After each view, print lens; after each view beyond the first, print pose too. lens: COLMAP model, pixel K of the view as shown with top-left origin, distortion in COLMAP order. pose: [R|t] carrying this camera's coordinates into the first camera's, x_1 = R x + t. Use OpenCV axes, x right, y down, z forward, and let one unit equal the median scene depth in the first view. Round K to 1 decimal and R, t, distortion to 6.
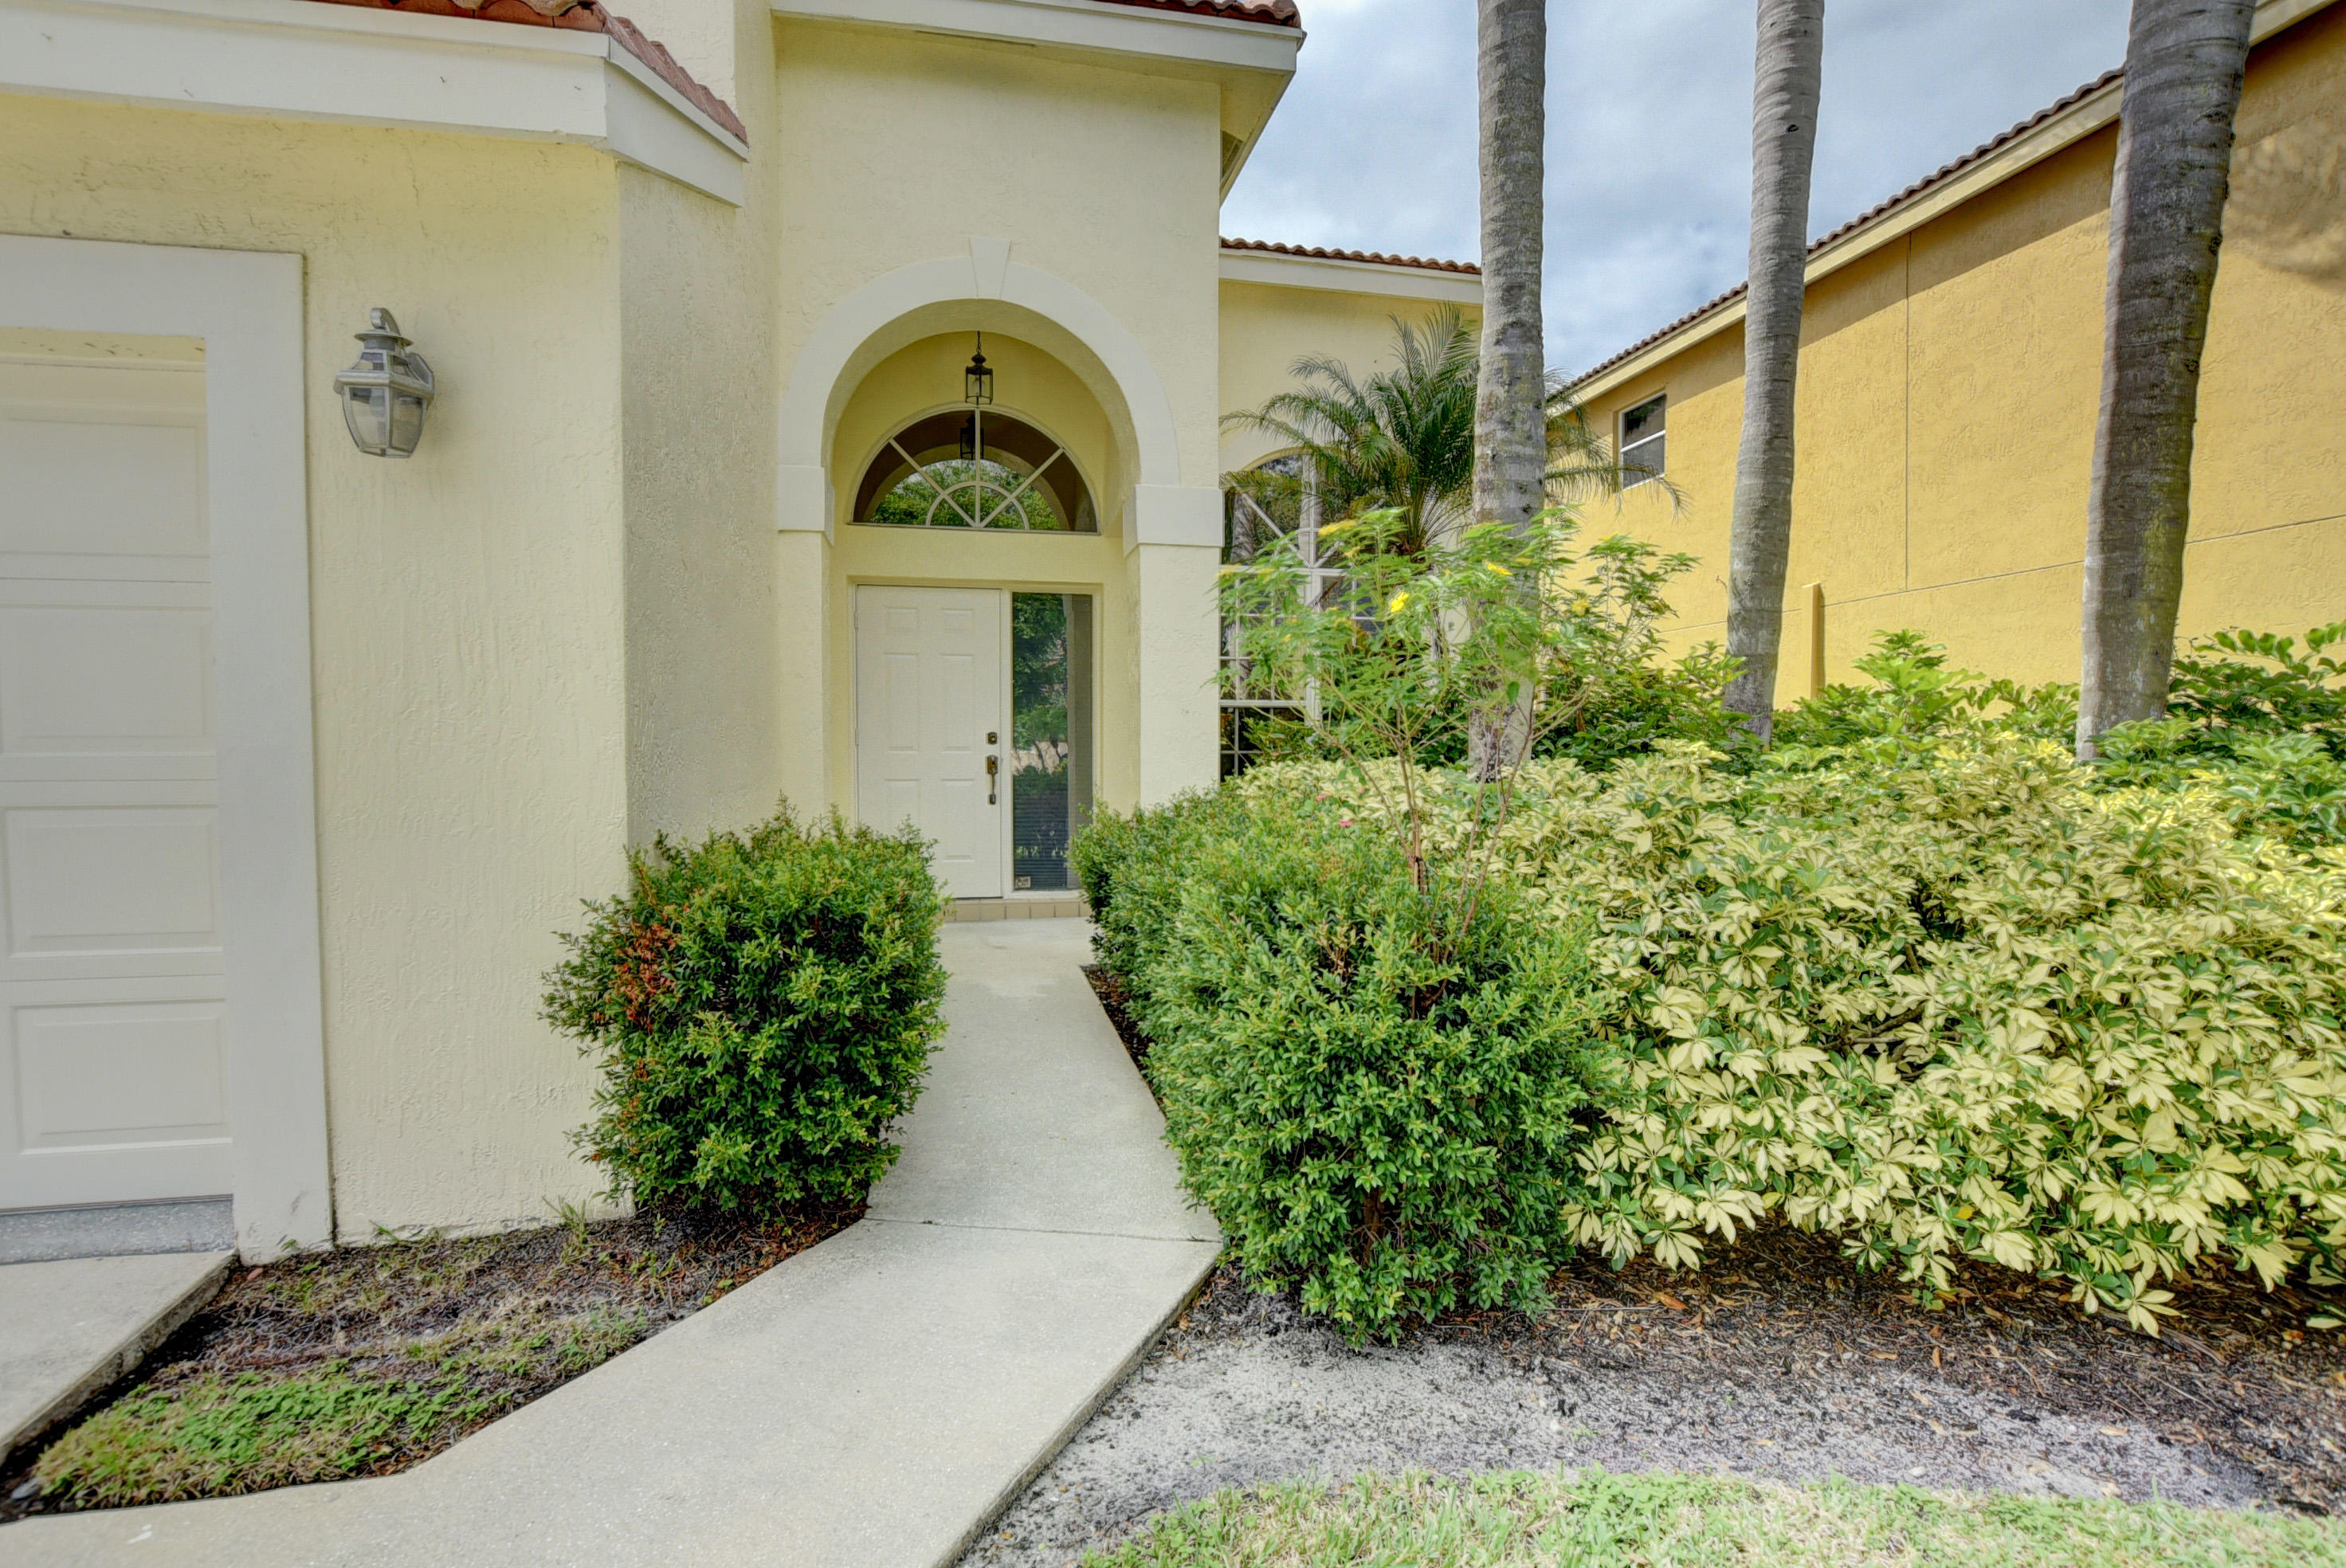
lens RADIAL K [[1079.6, 0, 1171.0], [0, 1079.6, 789.9], [0, 0, 1]] dist [-0.013605, 0.000153]
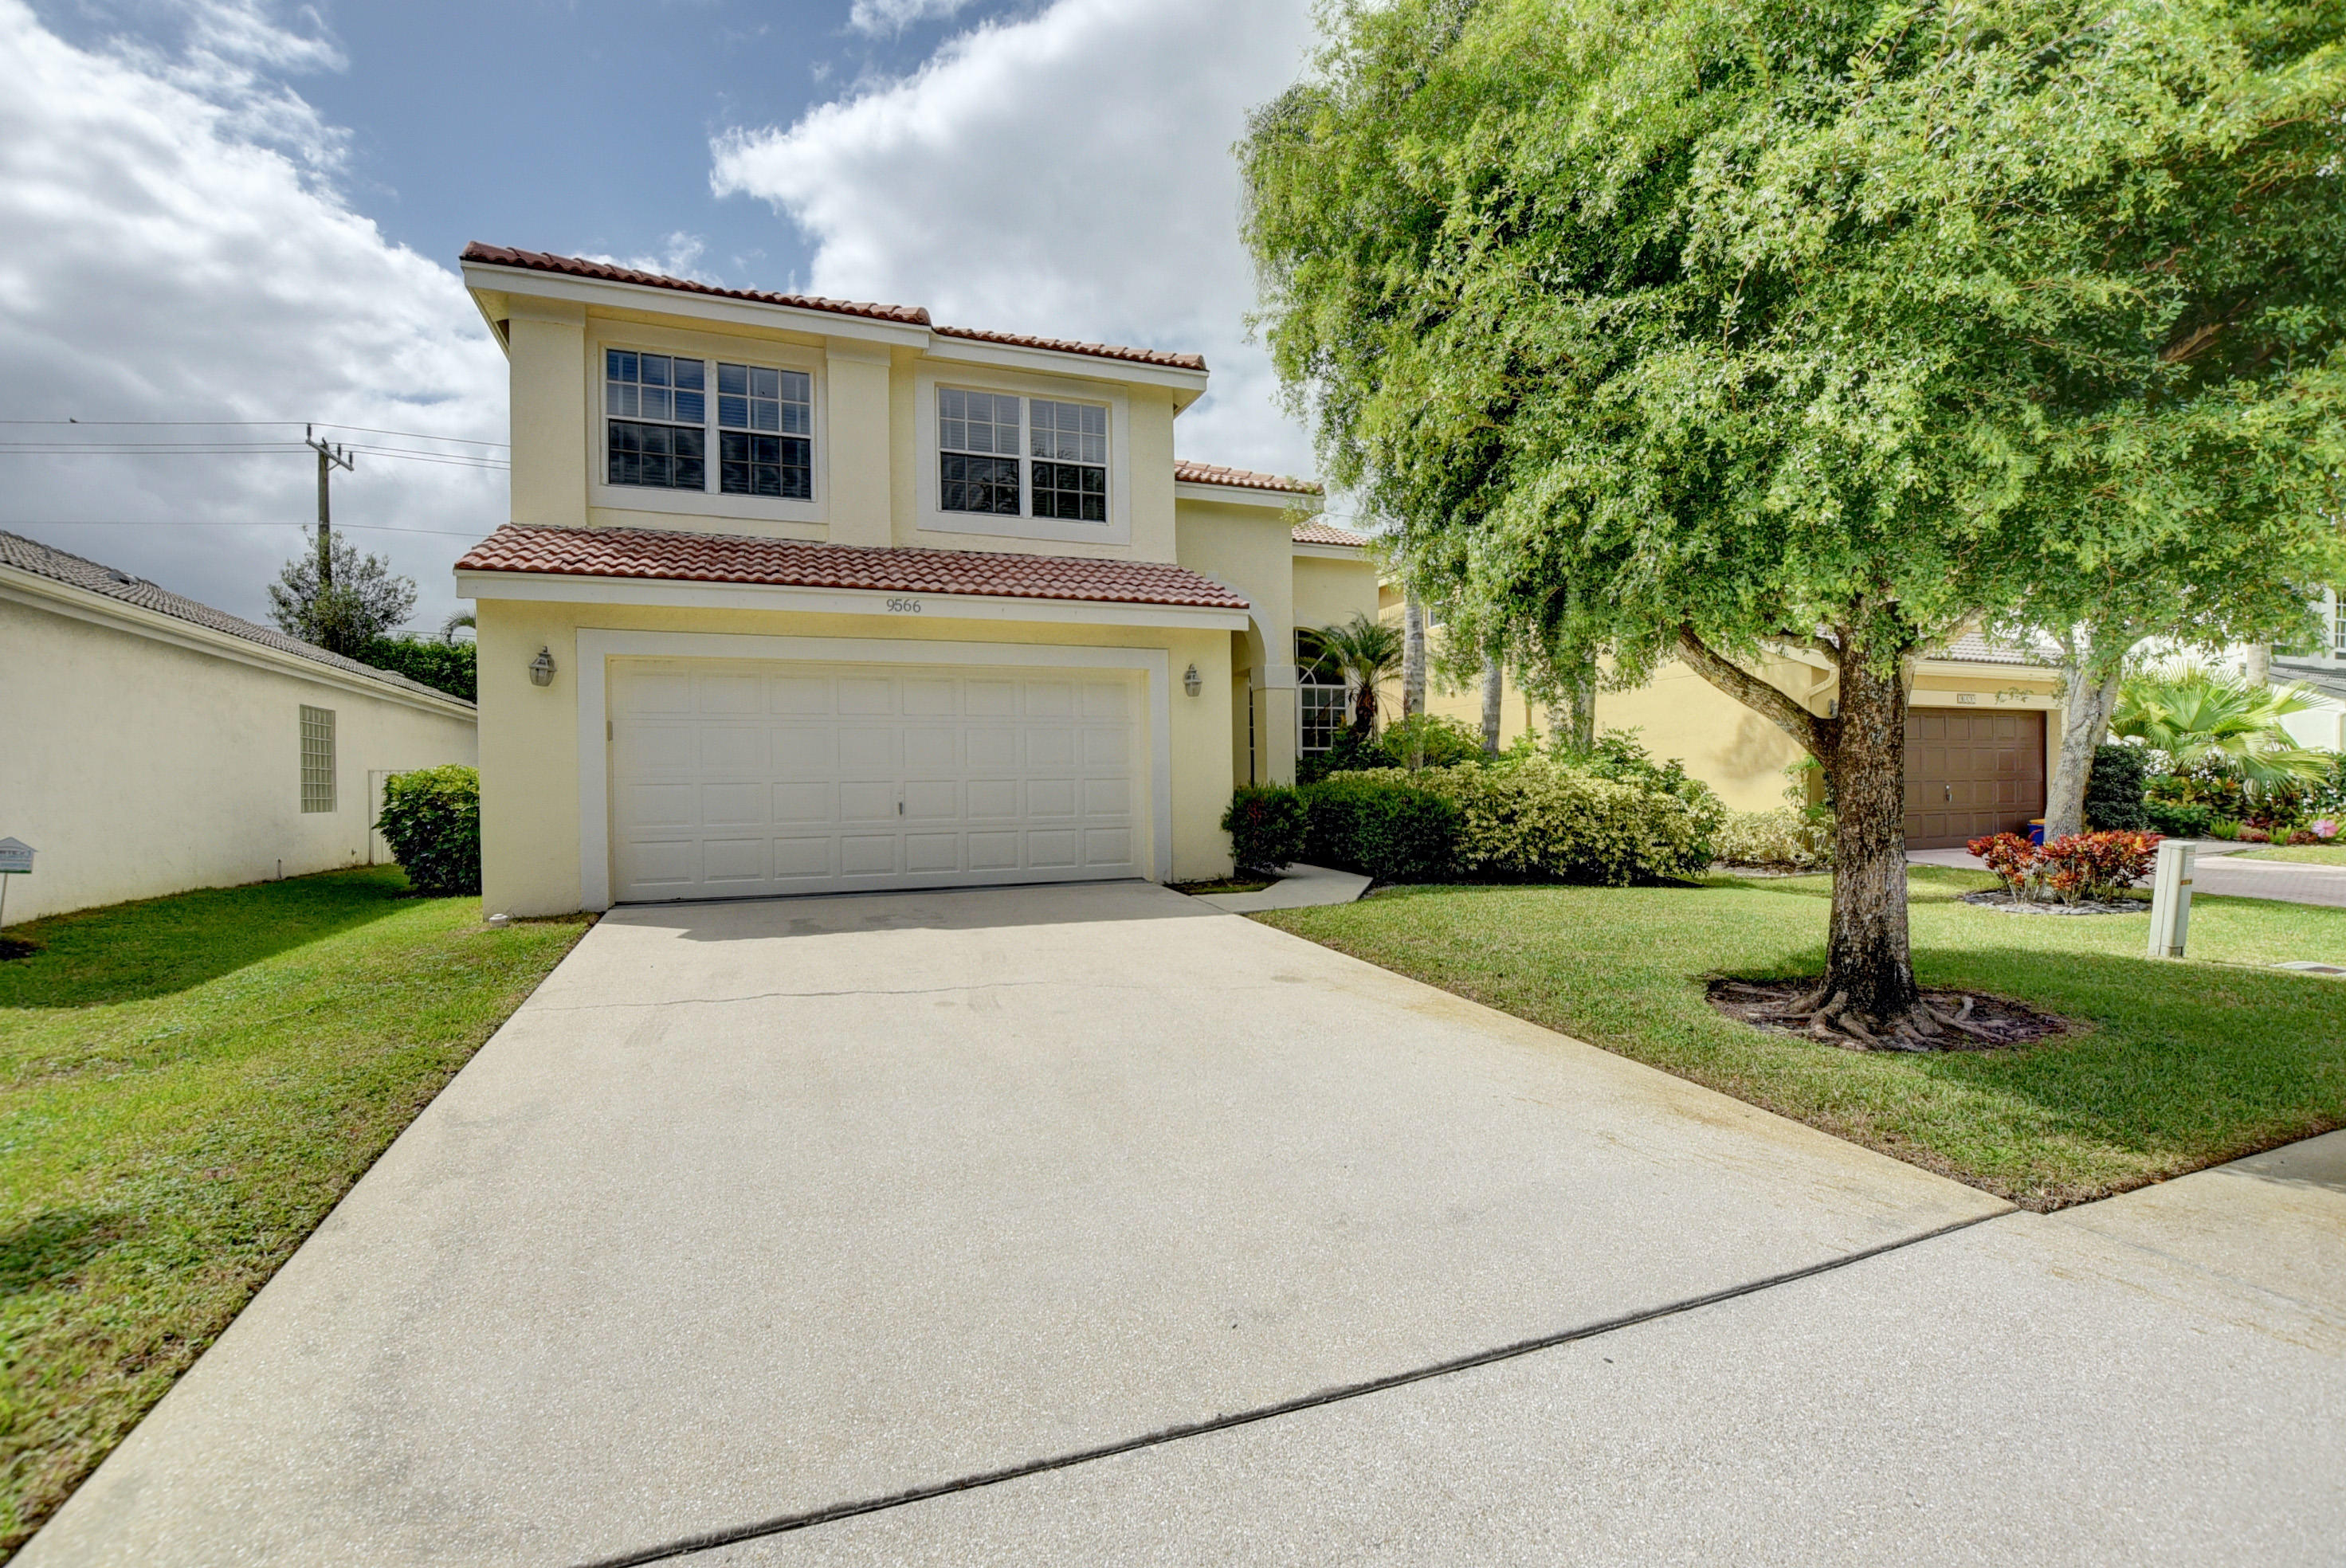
lens RADIAL K [[1031.6, 0, 1168.3], [0, 1031.6, 784.5], [0, 0, 1]] dist [-0.031821, 0.003756]
pose [[0.985988, -0.014390, 0.166197, -1.597573], [0.021508, 0.998923, -0.041111, 0.228791], [-0.165426, 0.044110, 0.985235, -3.258532]]
